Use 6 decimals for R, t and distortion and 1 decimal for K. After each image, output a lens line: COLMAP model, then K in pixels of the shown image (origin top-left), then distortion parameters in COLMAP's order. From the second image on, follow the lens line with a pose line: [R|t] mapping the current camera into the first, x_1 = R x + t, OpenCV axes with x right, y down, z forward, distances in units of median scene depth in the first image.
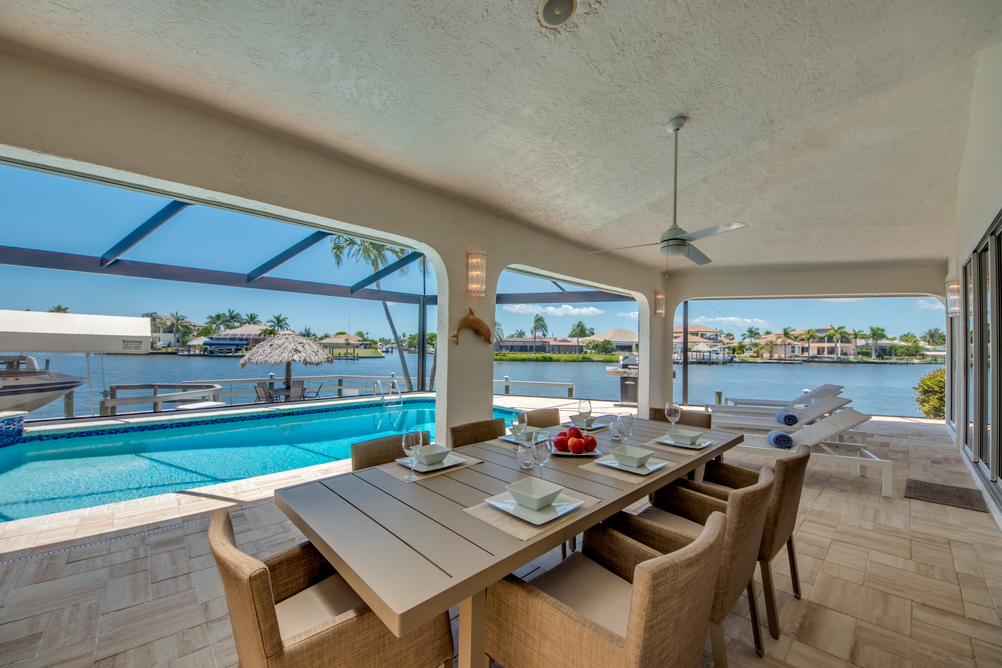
lens RADIAL K [[377.9, 0, 496.8], [0, 377.9, 343.2], [0, 0, 1]] dist [0.038886, -0.027325]
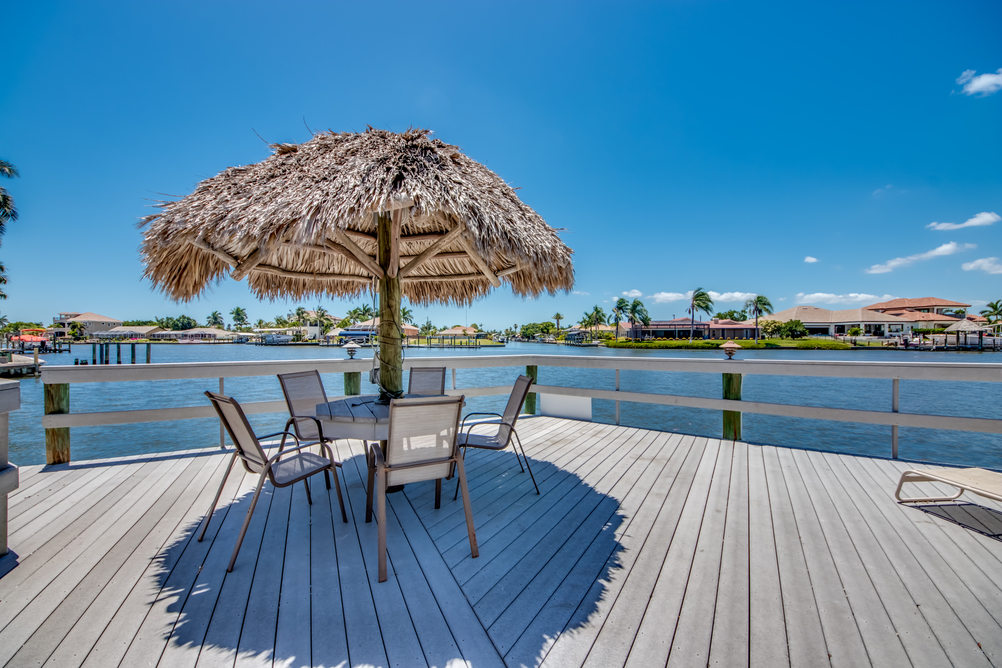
lens RADIAL K [[373.2, 0, 493.2], [0, 373.2, 341.5], [0, 0, 1]] dist [0.025263, -0.018773]
pose [[0.958512, -0.013950, -0.284710, -0.062991], [0.018565, 0.999736, 0.013518, 0.012200], [0.284446, -0.018243, 0.958518, 0.119271]]
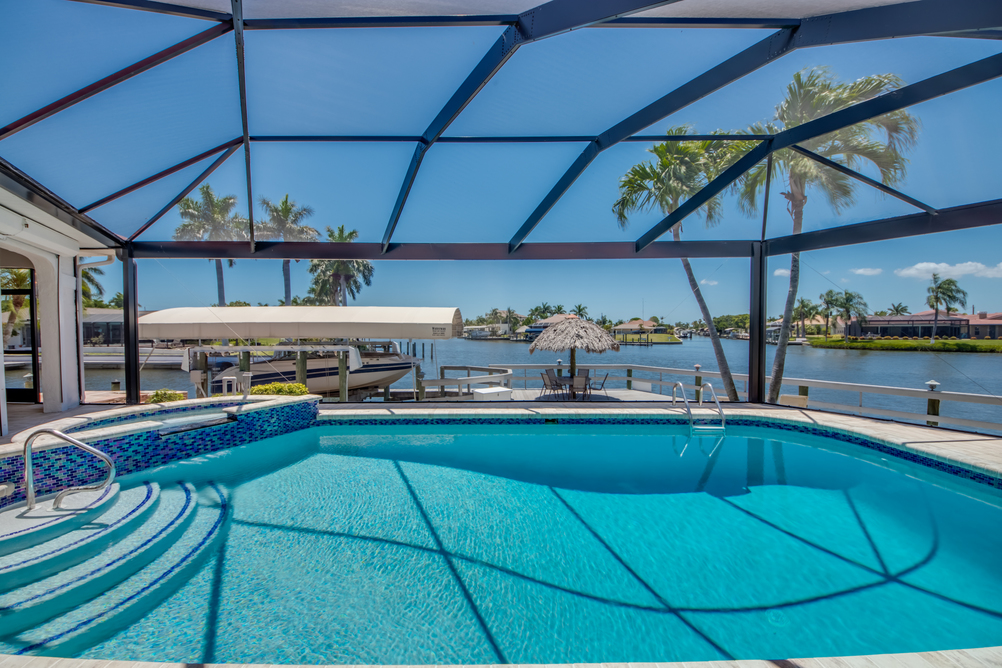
lens RADIAL K [[377.5, 0, 494.5], [0, 377.5, 337.7], [0, 0, 1]] dist [0.027012, -0.018221]
pose [[0.734440, -0.004442, -0.678659, -0.010495], [0.020114, 0.999682, 0.015224, 0.000896], [0.678376, -0.024832, 0.734296, 0.031446]]
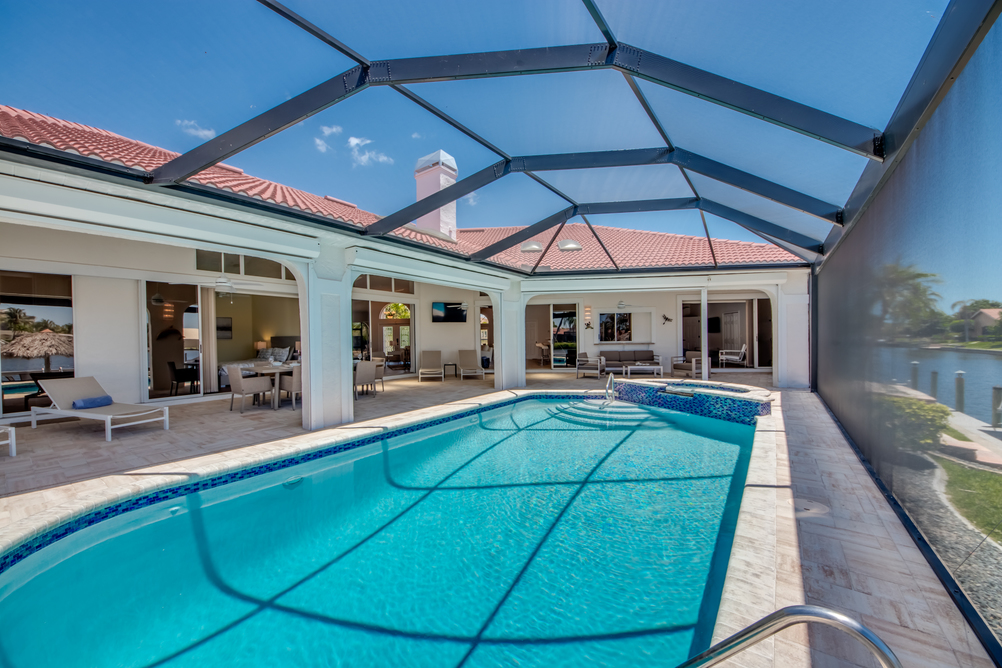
lens RADIAL K [[373.2, 0, 493.2], [0, 373.2, 341.5], [0, 0, 1]] dist [0.025263, -0.018773]
pose [[-0.985418, -0.001872, -0.170141, -0.019503], [-0.000971, 0.999985, -0.005381, 0.001829], [0.170149, -0.005138, -0.985405, 0.103740]]
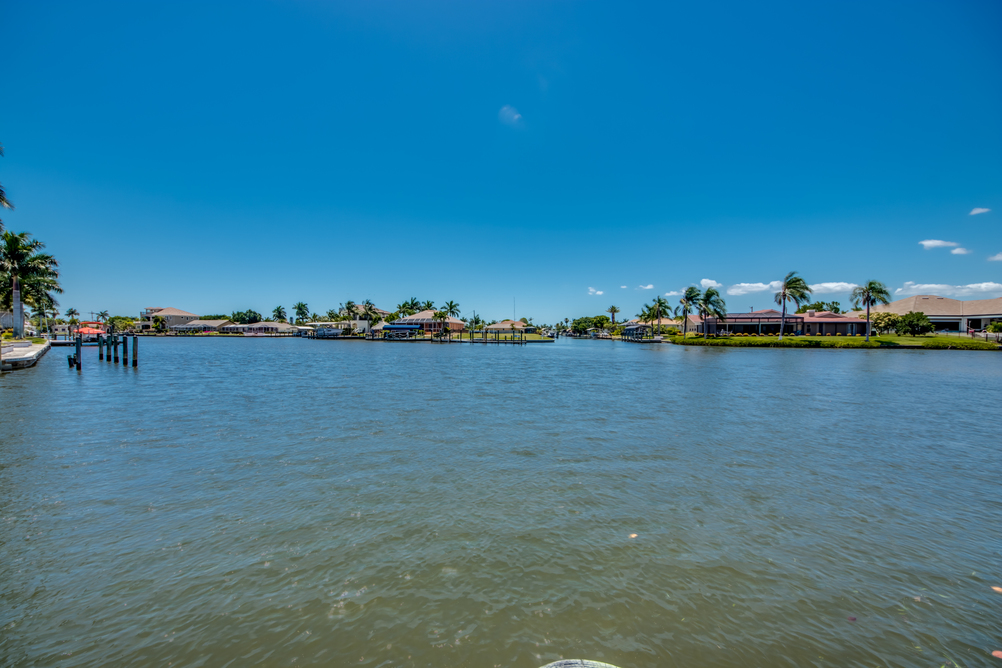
lens RADIAL K [[373.2, 0, 493.2], [0, 373.2, 341.5], [0, 0, 1]] dist [0.025263, -0.018773]
pose [[0.910734, -0.002155, -0.412988, -0.072940], [0.014328, 0.999549, 0.026380, 0.012196], [0.412745, -0.029943, 0.910354, 0.175357]]
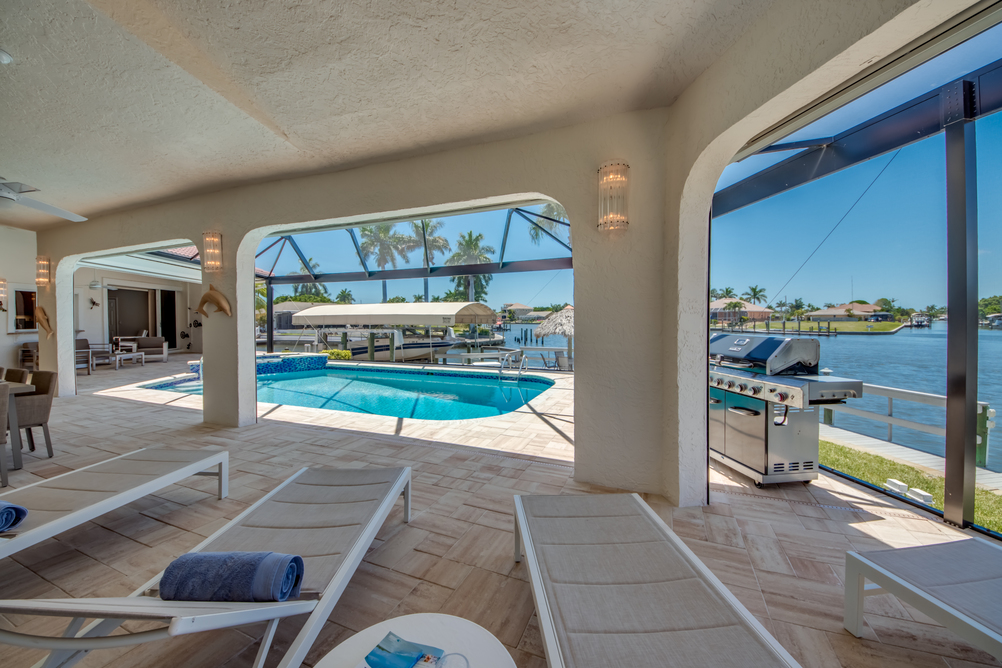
lens RADIAL K [[387.3, 0, 503.4], [0, 387.3, 323.4], [0, 0, 1]] dist [0.027832, -0.021530]
pose [[0.413300, -0.004718, -0.910583, 0.055898], [0.019684, 0.999799, 0.003754, 0.001581], [0.910382, -0.019475, 0.413310, 0.054926]]
